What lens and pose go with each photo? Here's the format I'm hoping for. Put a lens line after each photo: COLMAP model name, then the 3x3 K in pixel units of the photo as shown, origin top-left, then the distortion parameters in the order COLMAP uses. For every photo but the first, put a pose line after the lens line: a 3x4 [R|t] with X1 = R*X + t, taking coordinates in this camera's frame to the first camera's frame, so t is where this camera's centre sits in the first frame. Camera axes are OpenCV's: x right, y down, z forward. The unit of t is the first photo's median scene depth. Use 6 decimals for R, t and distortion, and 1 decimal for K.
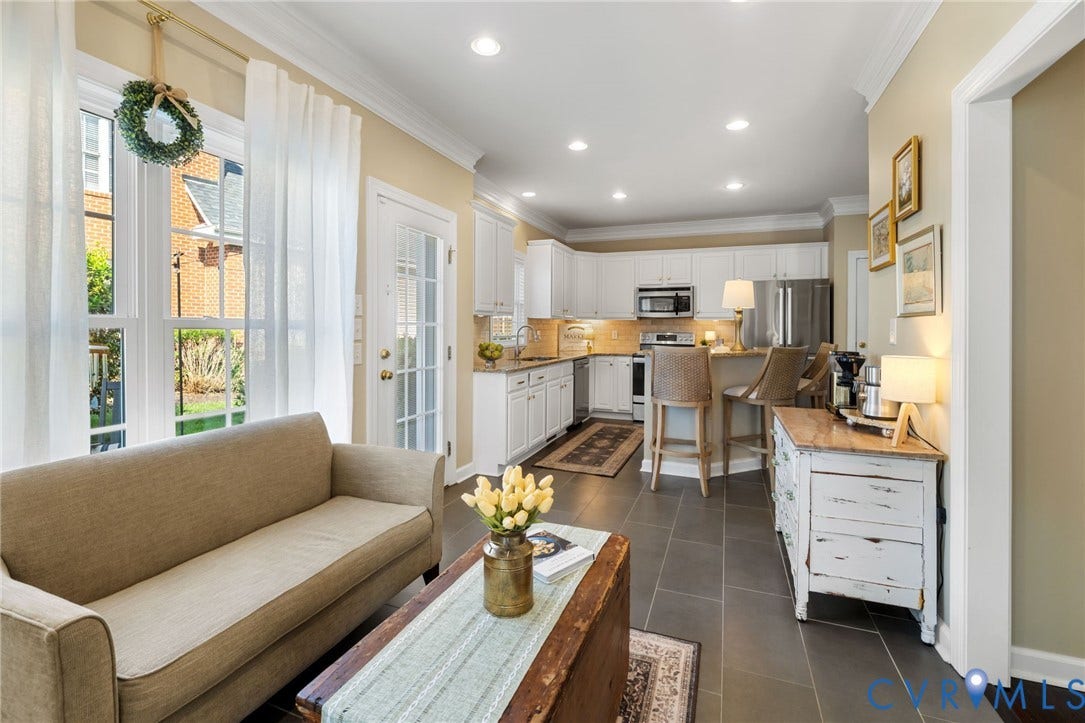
lens RADIAL K [[479.2, 0, 540.7], [0, 479.2, 323.4], [0, 0, 1]] dist [-0.004054, -0.000090]
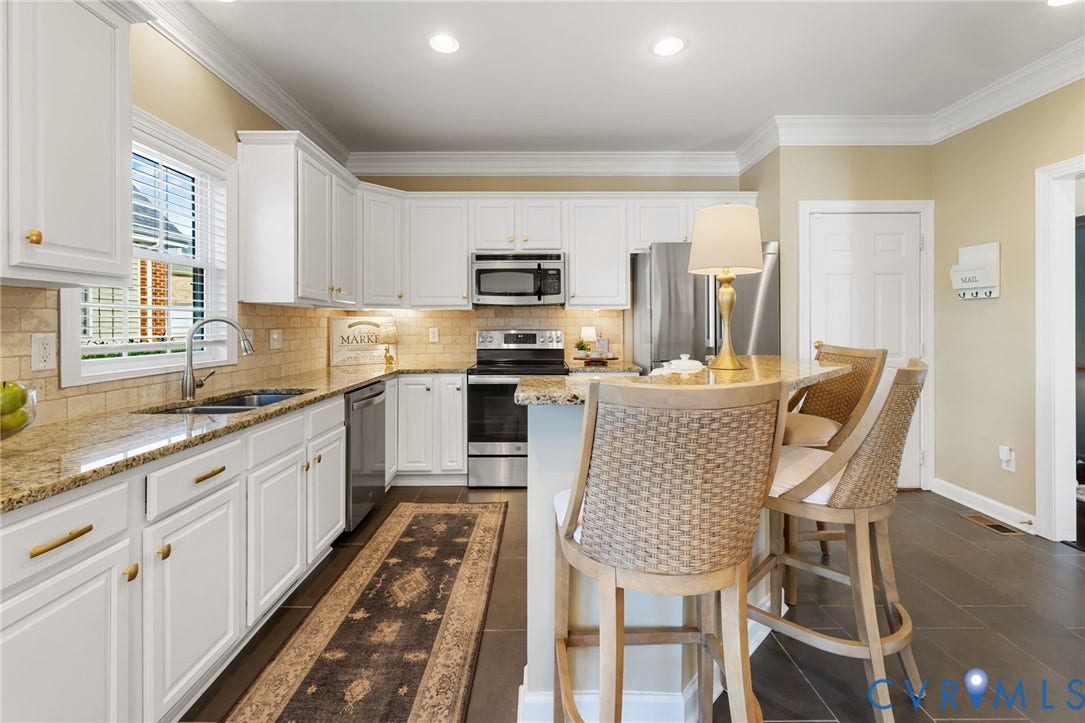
lens RADIAL K [[479.2, 0, 540.7], [0, 479.2, 323.4], [0, 0, 1]] dist [-0.004054, -0.000090]
pose [[0.928737, -0.007730, 0.370659, 0.063926], [0.005303, 0.999957, 0.007567, 0.006552], [-0.370701, -0.005062, 0.928738, 0.444436]]
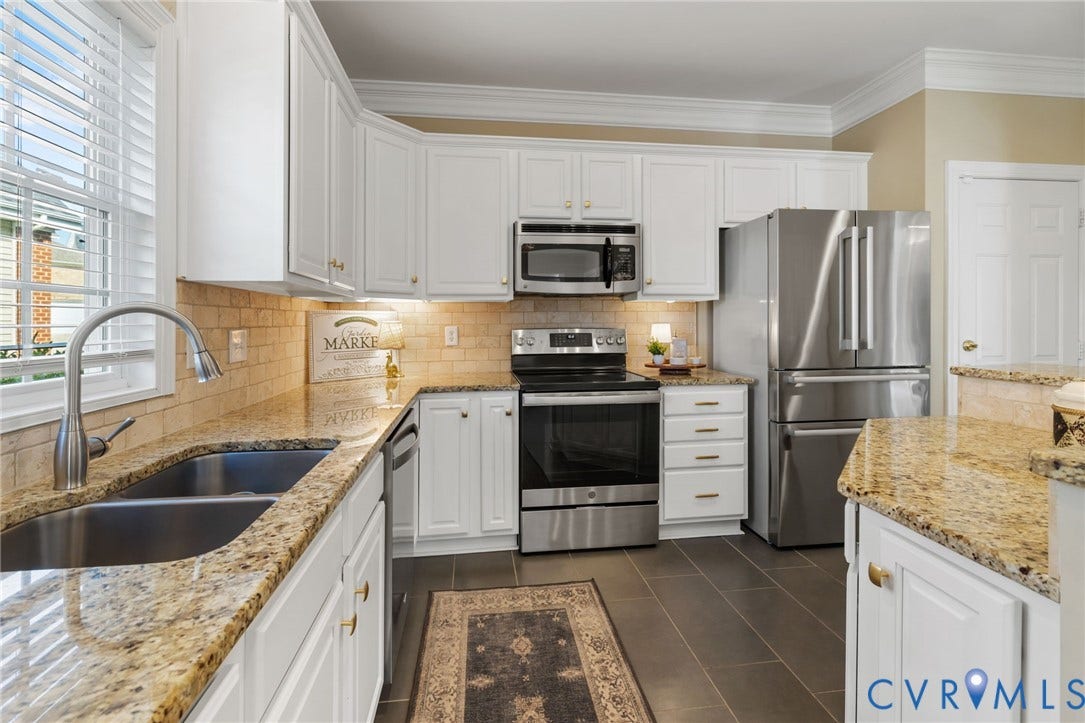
lens RADIAL K [[483.5, 0, 537.7], [0, 483.5, 317.1], [0, 0, 1]] dist [-0.001020, -0.000157]
pose [[0.877390, -0.006303, 0.479737, 0.014902], [0.007553, 0.999971, -0.000676, 0.009016], [-0.479719, 0.004217, 0.877412, 0.642063]]
